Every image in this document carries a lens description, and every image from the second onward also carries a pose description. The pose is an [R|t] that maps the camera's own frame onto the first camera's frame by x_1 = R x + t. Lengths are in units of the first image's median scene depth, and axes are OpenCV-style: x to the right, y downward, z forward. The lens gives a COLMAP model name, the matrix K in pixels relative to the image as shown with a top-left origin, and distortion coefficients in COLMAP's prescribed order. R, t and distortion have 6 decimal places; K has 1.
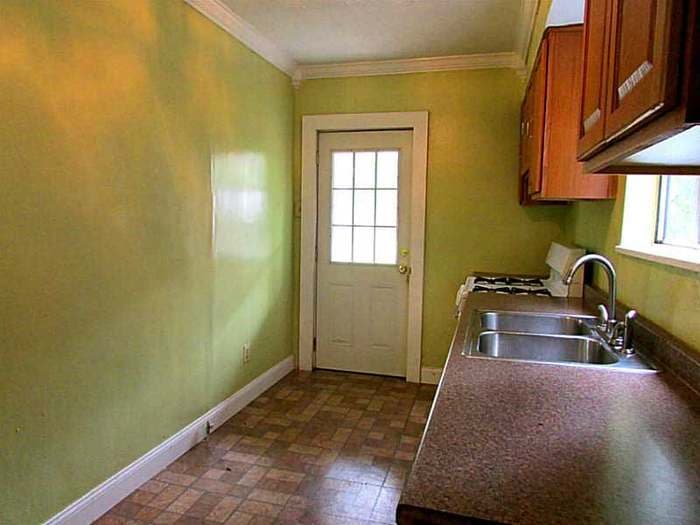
lens RADIAL K [[506.3, 0, 350.0], [0, 506.3, 262.5], [0, 0, 1]] dist [0.006360, -0.024625]
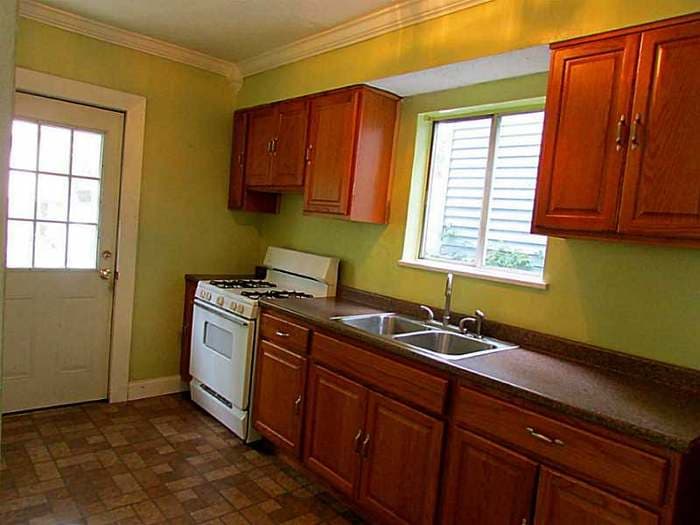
lens RADIAL K [[500.7, 0, 353.1], [0, 500.7, 263.3], [0, 0, 1]] dist [0.029755, -0.035934]
pose [[0.550798, -0.031867, 0.834030, -0.380809], [-0.007059, 0.999057, 0.042834, -0.045603], [-0.834609, -0.029481, 0.550054, 0.190538]]
